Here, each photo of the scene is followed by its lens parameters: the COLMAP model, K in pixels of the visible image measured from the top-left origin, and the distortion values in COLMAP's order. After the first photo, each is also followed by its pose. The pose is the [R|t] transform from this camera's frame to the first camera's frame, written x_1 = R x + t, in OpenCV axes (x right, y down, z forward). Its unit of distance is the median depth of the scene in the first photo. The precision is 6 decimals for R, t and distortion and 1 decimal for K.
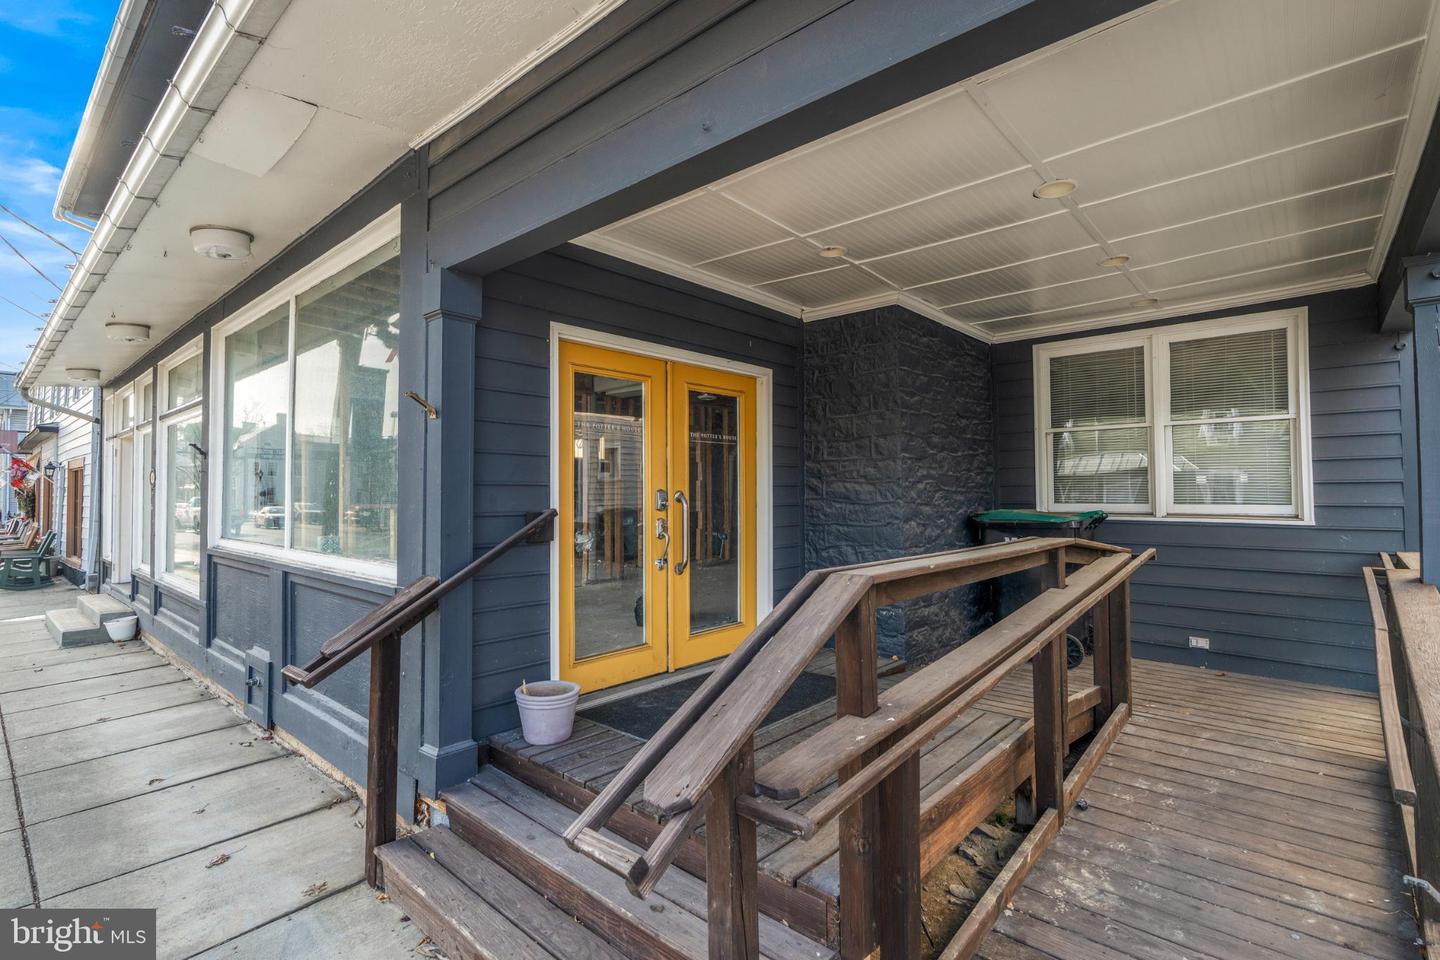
lens RADIAL K [[663.8, 0, 717.6], [0, 663.8, 478.6], [0, 0, 1]] dist [-0.003549, -0.000166]
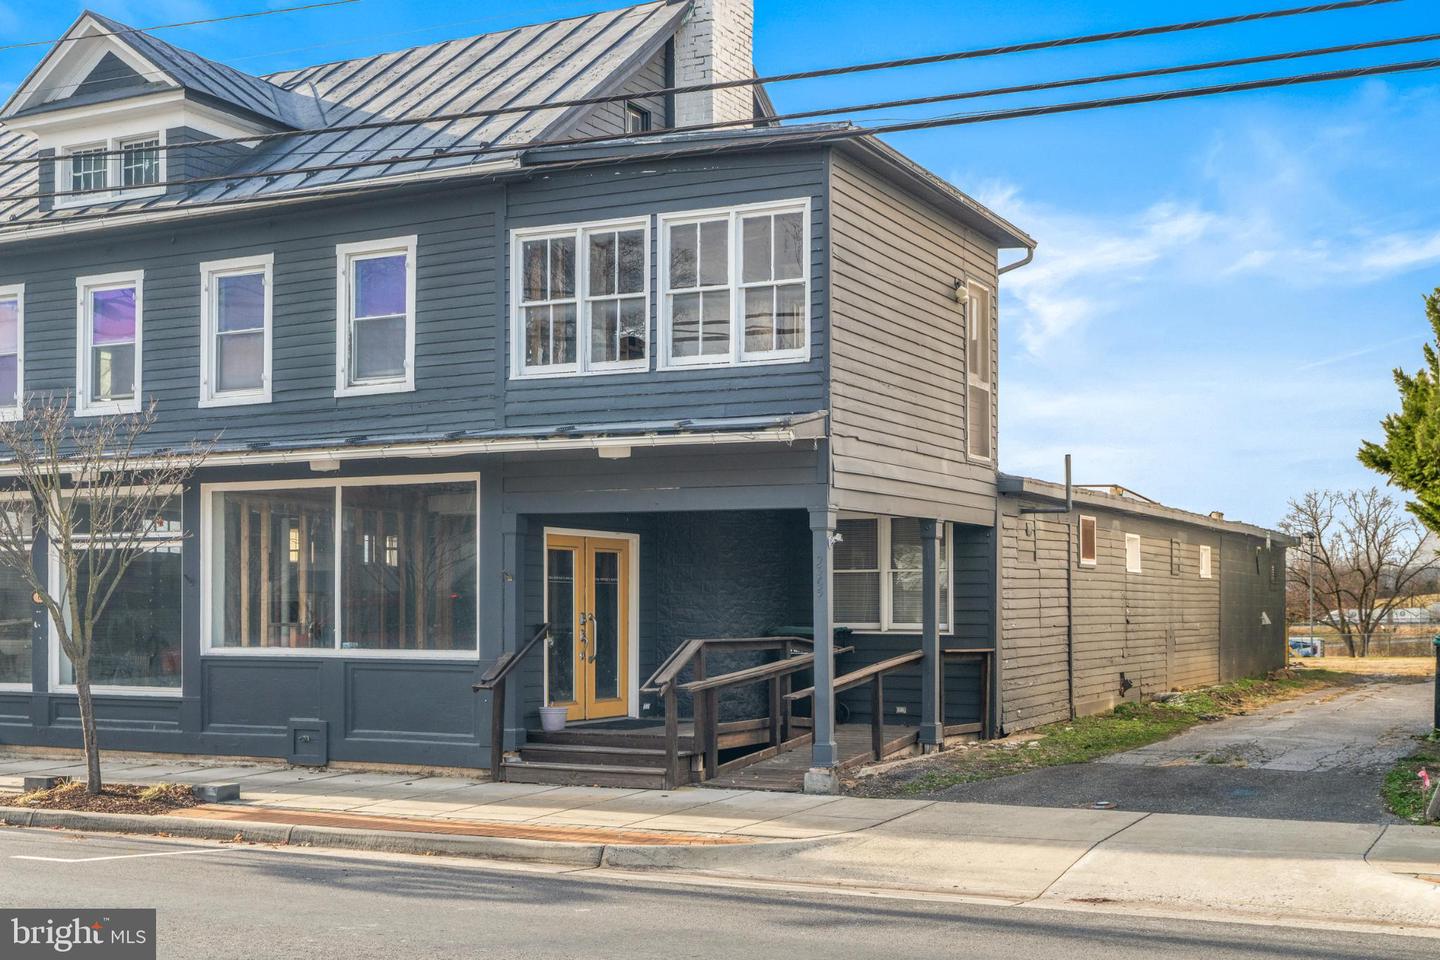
lens RADIAL K [[1785.2, 0, 721.6], [0, 1785.2, 481.4], [0, 0, 1]] dist [-0.008840, 0.000000]
pose [[0.969342, 0.022382, 0.244693, -0.764672], [-0.009869, 0.998585, -0.052246, -0.074221], [-0.245516, 0.048229, 0.968192, -3.124492]]
